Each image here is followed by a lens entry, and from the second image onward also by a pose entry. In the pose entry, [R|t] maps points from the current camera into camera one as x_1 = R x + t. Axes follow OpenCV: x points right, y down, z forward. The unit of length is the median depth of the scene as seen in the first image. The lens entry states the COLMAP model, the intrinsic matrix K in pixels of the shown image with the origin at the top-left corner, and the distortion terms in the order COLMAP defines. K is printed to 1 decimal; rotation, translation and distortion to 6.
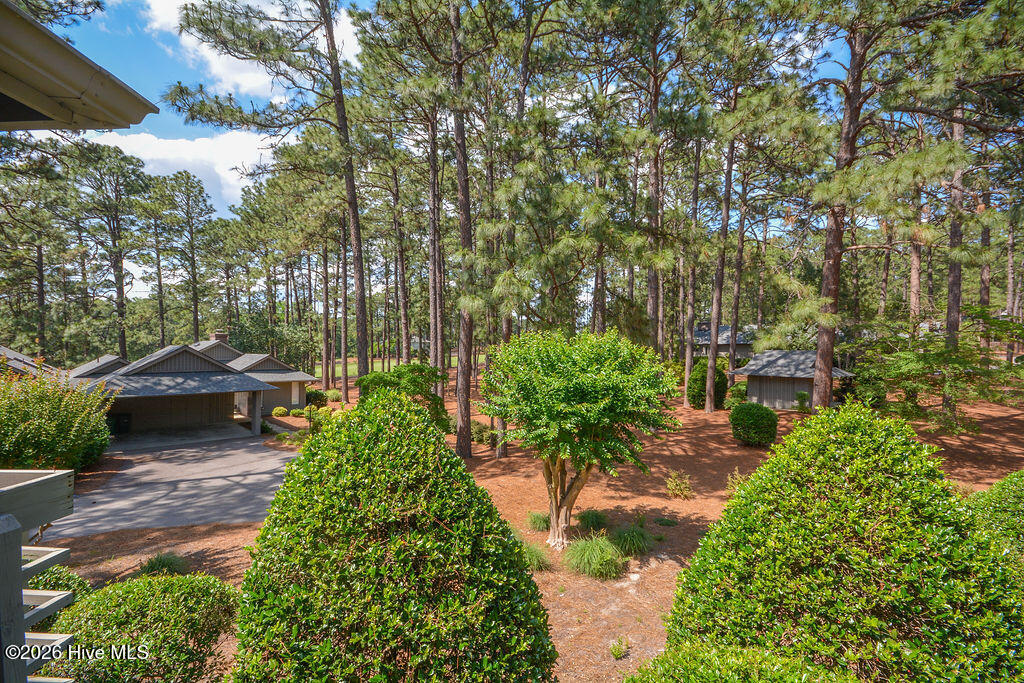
lens RADIAL K [[455.0, 0, 515.6], [0, 455.0, 346.4], [0, 0, 1]] dist [0.005661, -0.009460]
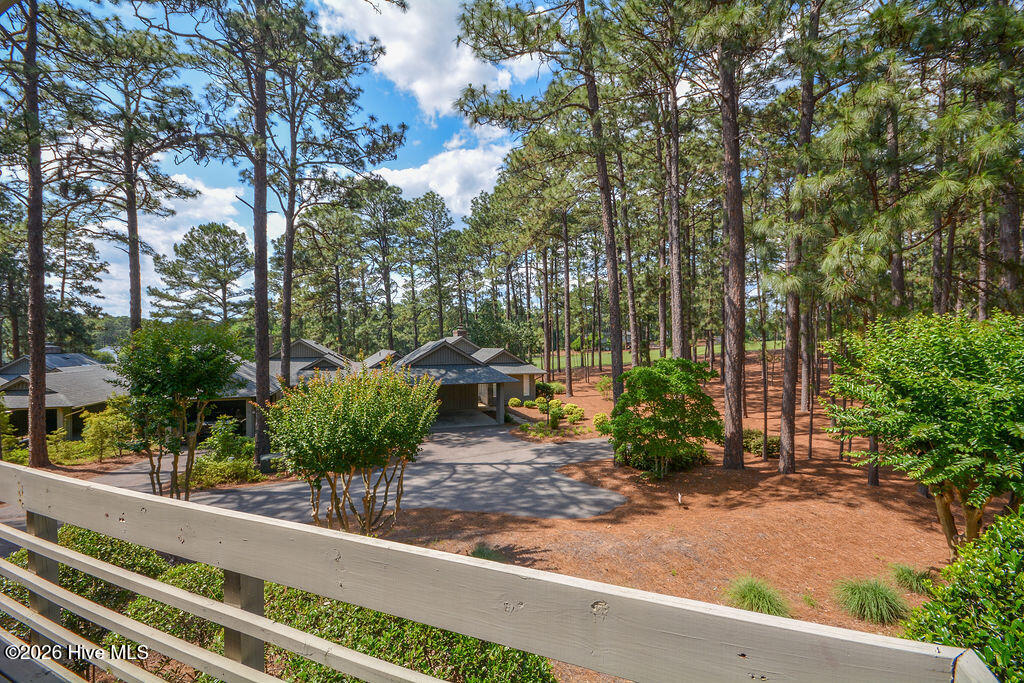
lens RADIAL K [[455.0, 0, 508.9], [0, 455.0, 349.0], [0, 0, 1]] dist [0.005661, -0.009460]
pose [[0.905226, -0.006148, -0.424885, -0.058708], [0.015256, 0.999721, 0.018036, -0.000403], [0.424656, -0.022809, 0.905068, 0.023566]]
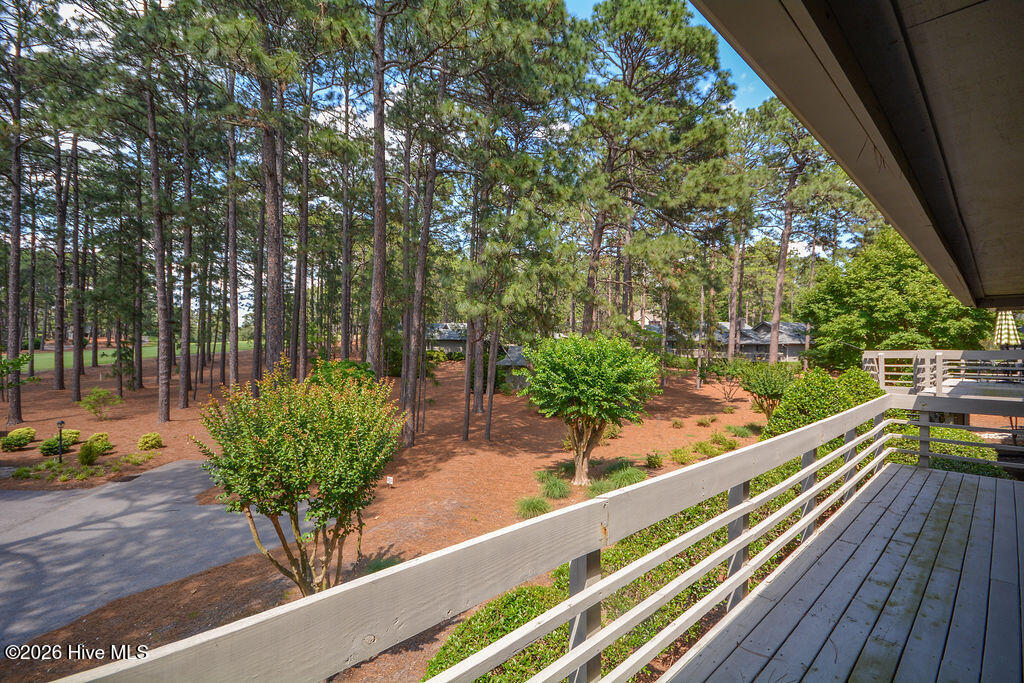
lens RADIAL K [[455.0, 0, 517.2], [0, 455.0, 348.0], [0, 0, 1]] dist [0.005661, -0.009460]
pose [[0.750818, -0.000097, 0.660510, -0.235740], [-0.012668, 0.999814, 0.014547, -0.002448], [-0.660388, -0.019289, 0.750677, 0.016925]]
